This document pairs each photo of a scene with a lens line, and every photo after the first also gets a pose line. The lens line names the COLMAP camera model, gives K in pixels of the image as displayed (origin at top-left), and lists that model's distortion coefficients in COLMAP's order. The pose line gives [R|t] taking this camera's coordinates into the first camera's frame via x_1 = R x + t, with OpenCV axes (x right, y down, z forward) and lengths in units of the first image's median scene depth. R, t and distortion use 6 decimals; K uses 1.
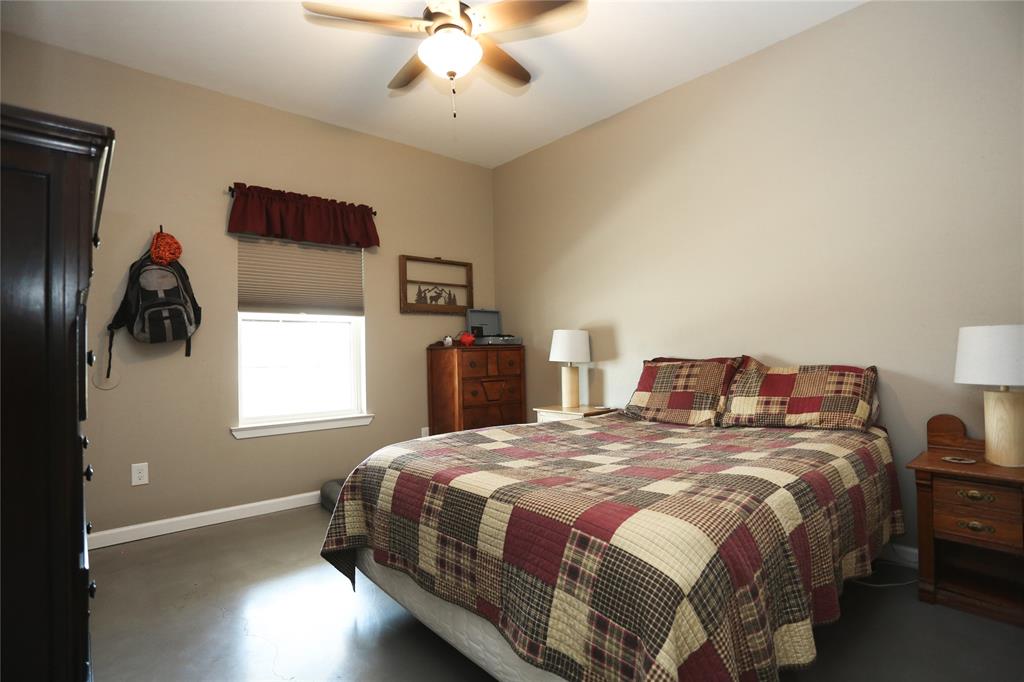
lens RADIAL K [[496.8, 0, 512.0], [0, 496.8, 341.0], [0, 0, 1]] dist [-0.064375, 0.026664]
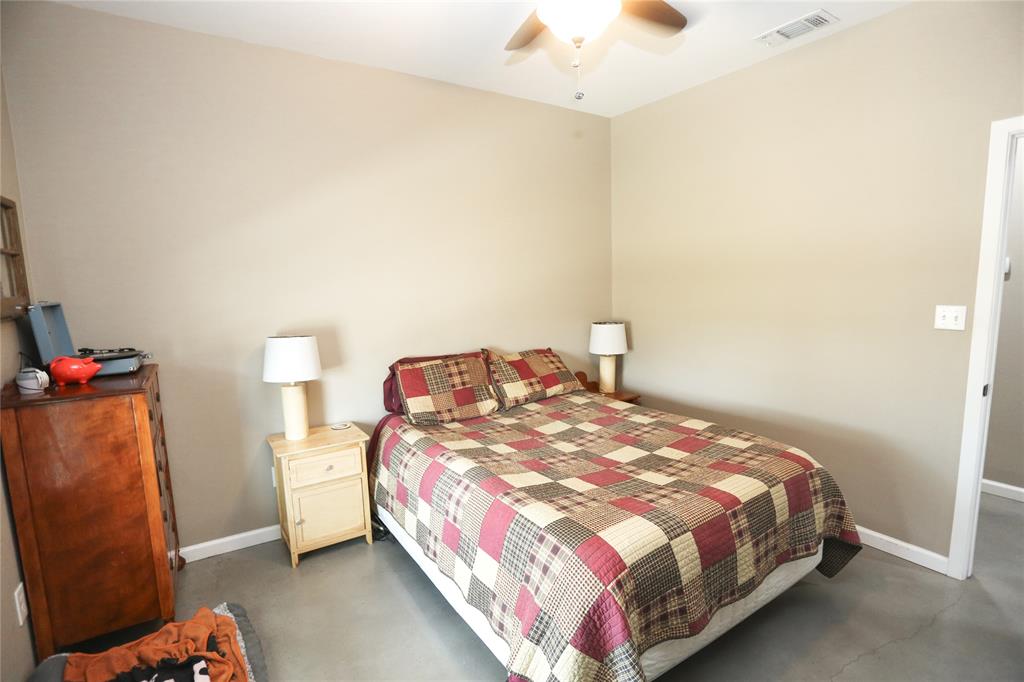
lens RADIAL K [[496.8, 0, 512.0], [0, 496.8, 341.0], [0, 0, 1]] dist [-0.064375, 0.026664]
pose [[0.102223, -0.114291, 0.988174, -0.802512], [-0.019281, 0.992964, 0.116839, -0.147921], [-0.994575, -0.030996, 0.099300, 0.867752]]
